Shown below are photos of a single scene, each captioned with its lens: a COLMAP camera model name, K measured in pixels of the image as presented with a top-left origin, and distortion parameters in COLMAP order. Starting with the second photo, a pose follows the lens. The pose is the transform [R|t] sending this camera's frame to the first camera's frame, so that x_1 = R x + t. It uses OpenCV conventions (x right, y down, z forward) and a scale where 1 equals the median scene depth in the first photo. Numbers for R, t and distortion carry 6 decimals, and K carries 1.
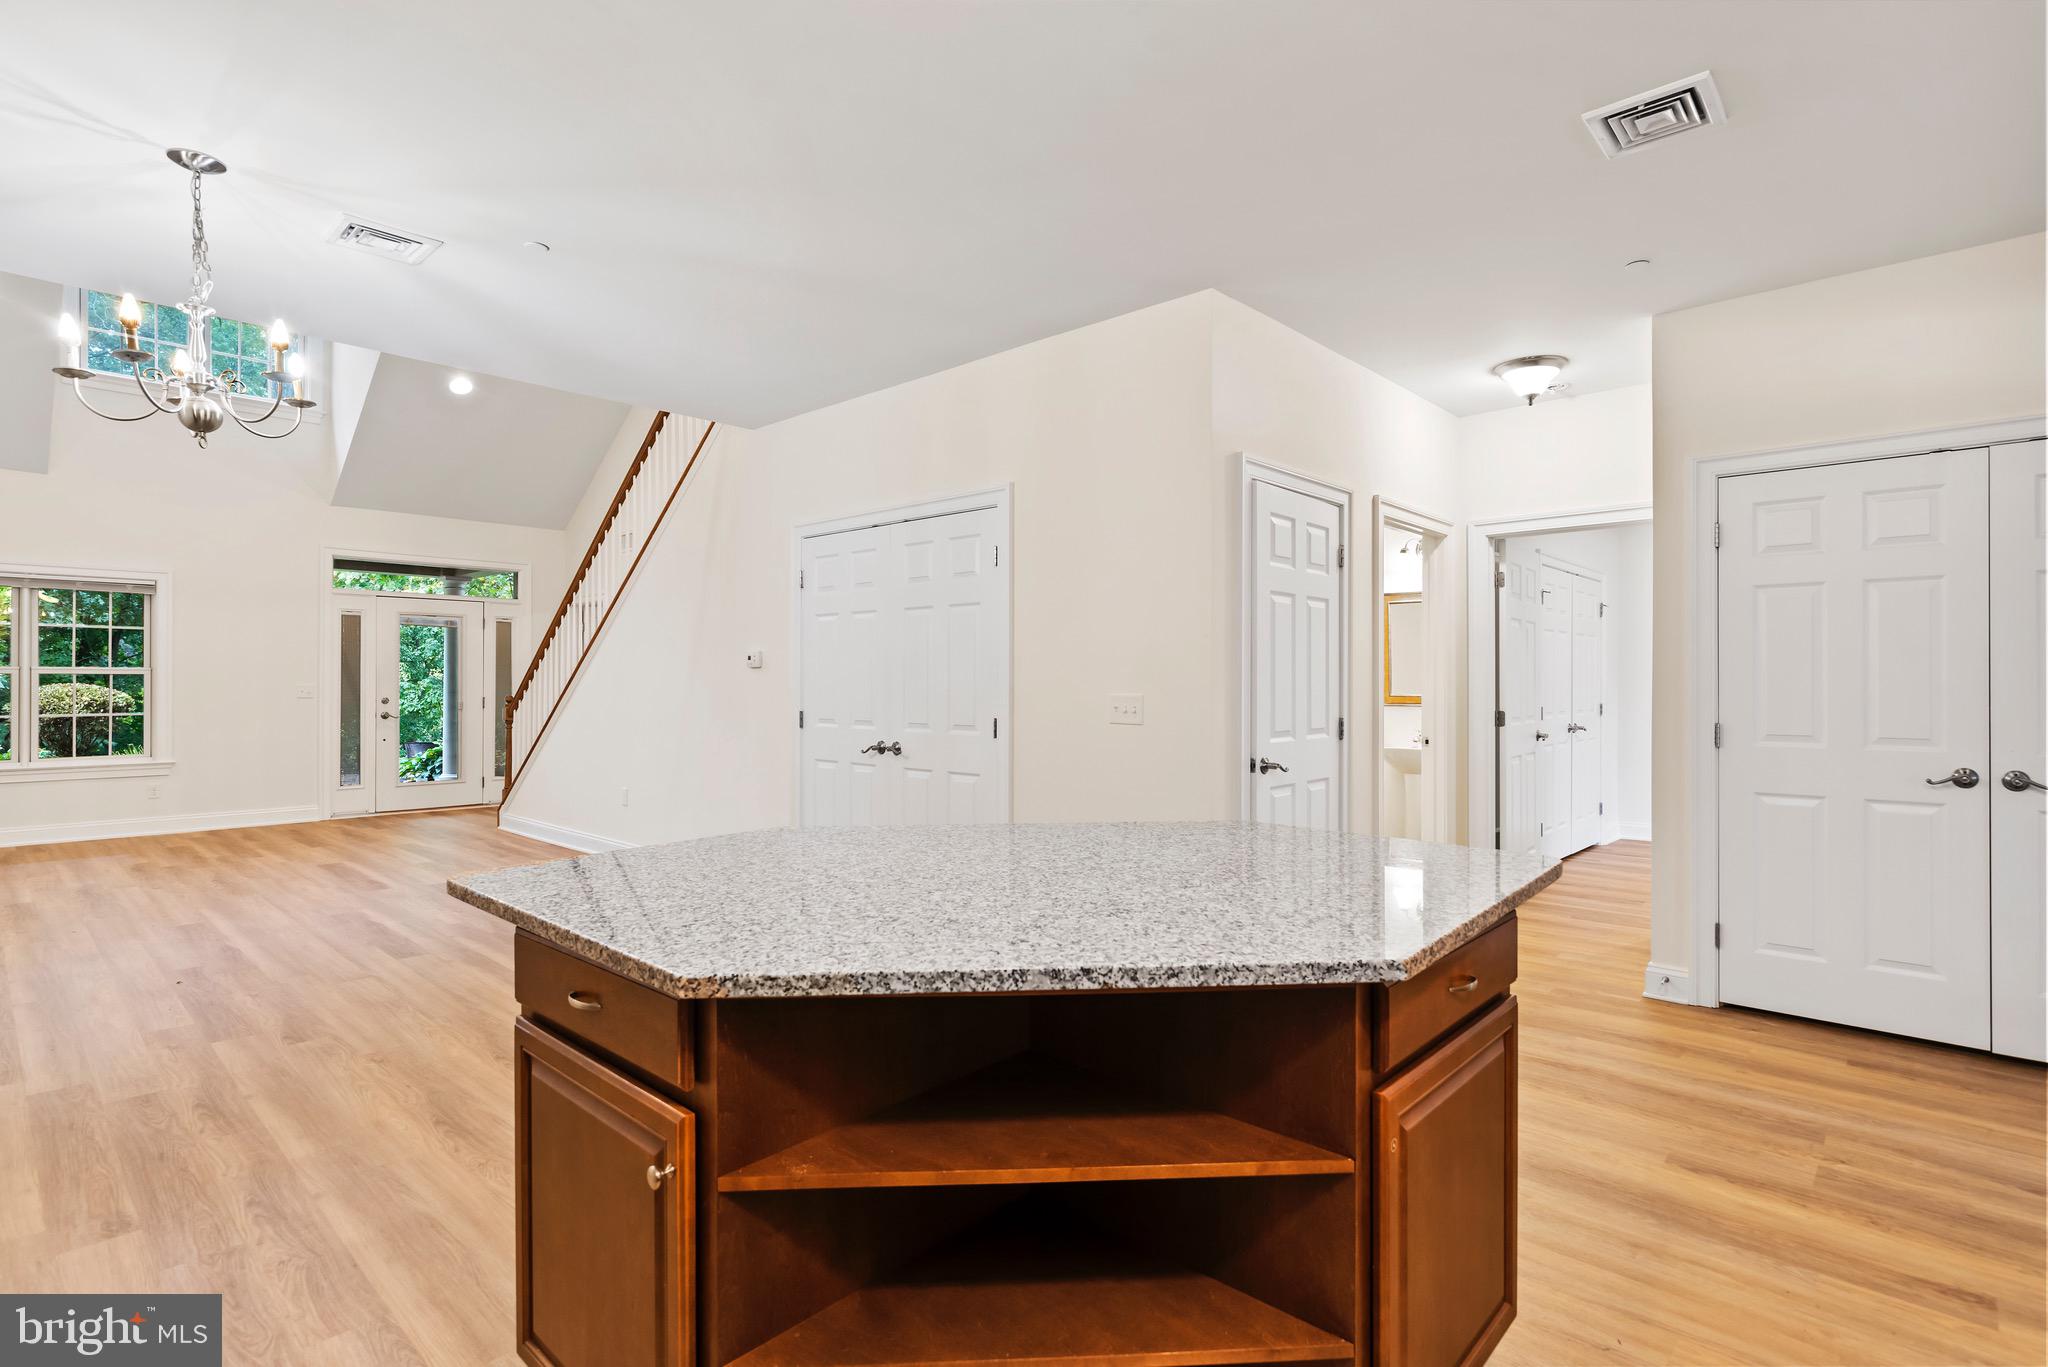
lens RADIAL K [[1005.2, 0, 1044.6], [0, 1005.2, 705.2], [0, 0, 1]] dist [0.000268, 0.000592]
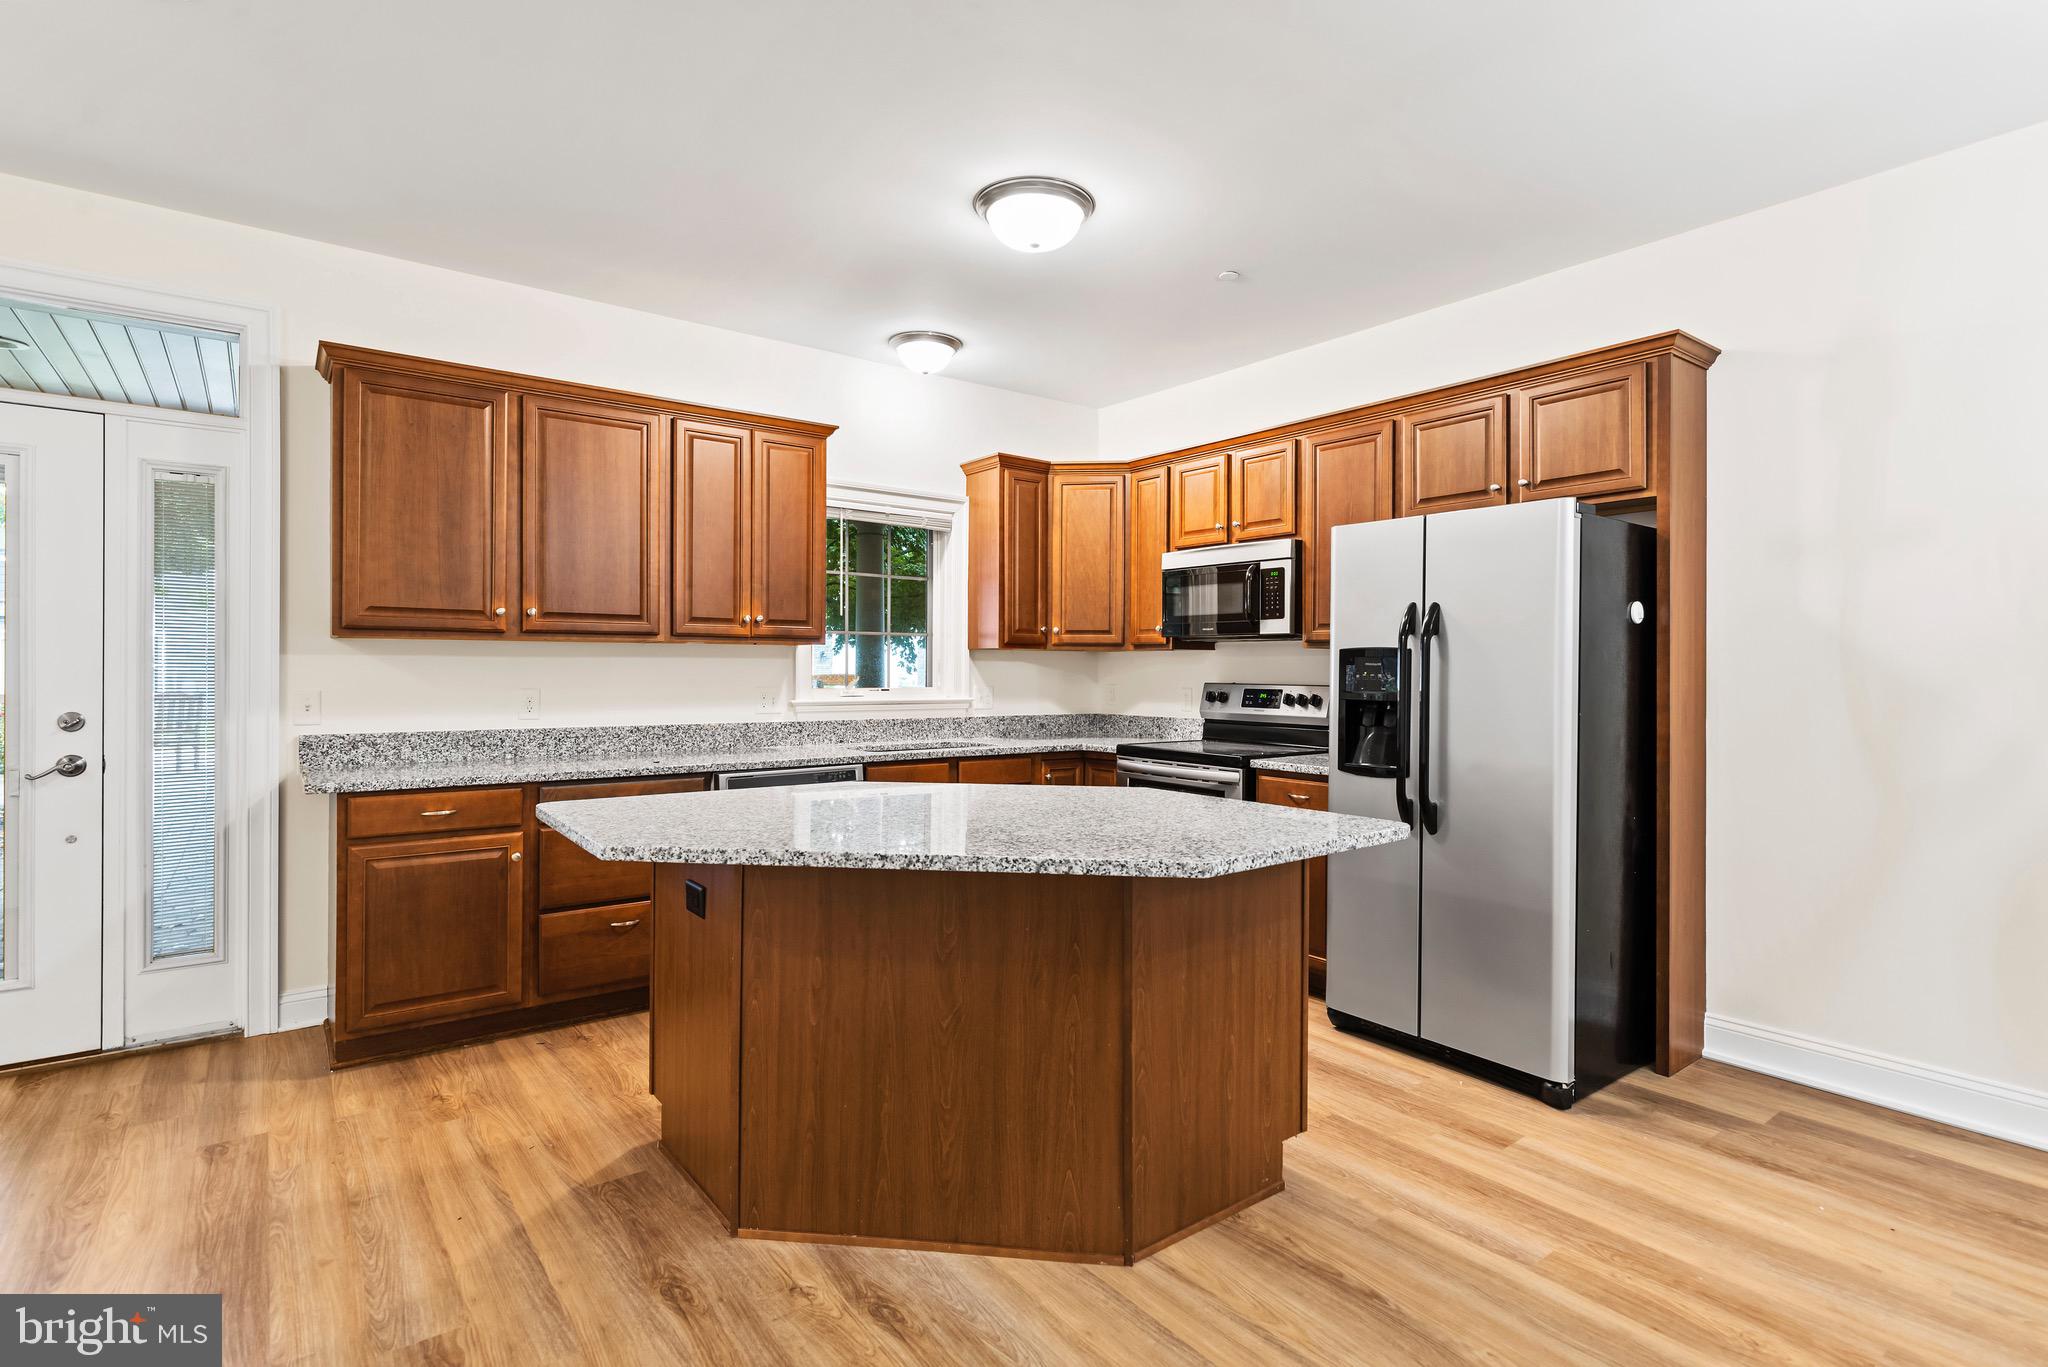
lens RADIAL K [[998.2, 0, 1052.0], [0, 998.2, 668.5], [0, 0, 1]] dist [-0.000944, 0.000042]
pose [[-0.987153, -0.003864, 0.159729, -0.246591], [-0.000810, 0.999816, 0.019177, -0.031075], [-0.159774, 0.018801, -0.986975, 1.616957]]
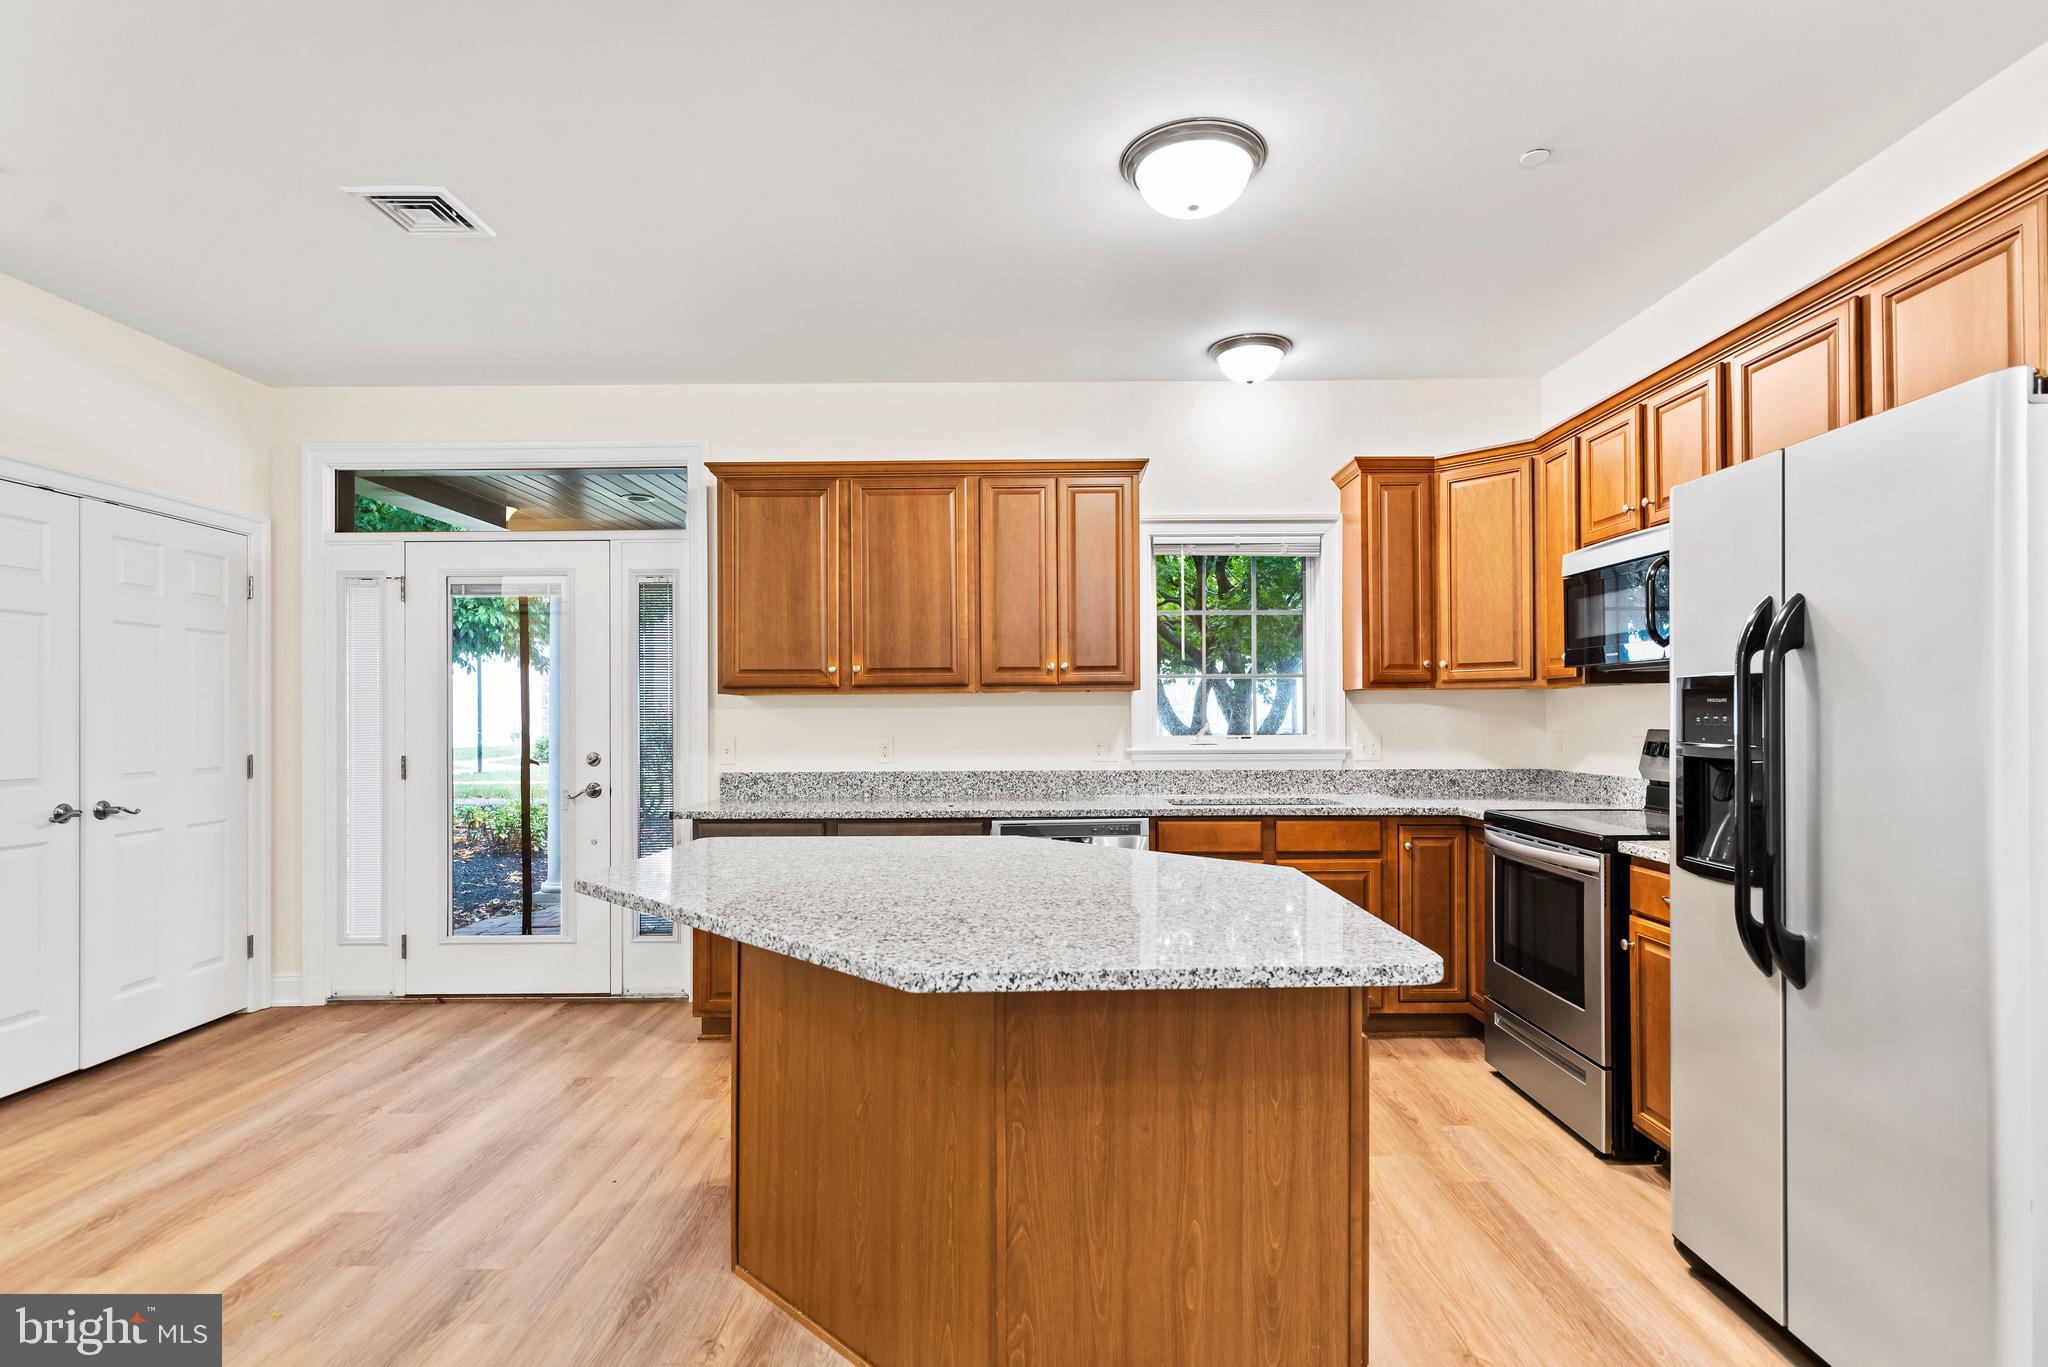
lens RADIAL K [[1005.2, 0, 1044.6], [0, 1005.2, 705.2], [0, 0, 1]] dist [0.000268, 0.000592]
pose [[-0.678555, 0.013149, 0.734432, -0.672837], [0.022866, 0.999733, 0.003228, -0.023390], [-0.734194, 0.018984, -0.678674, 1.227982]]
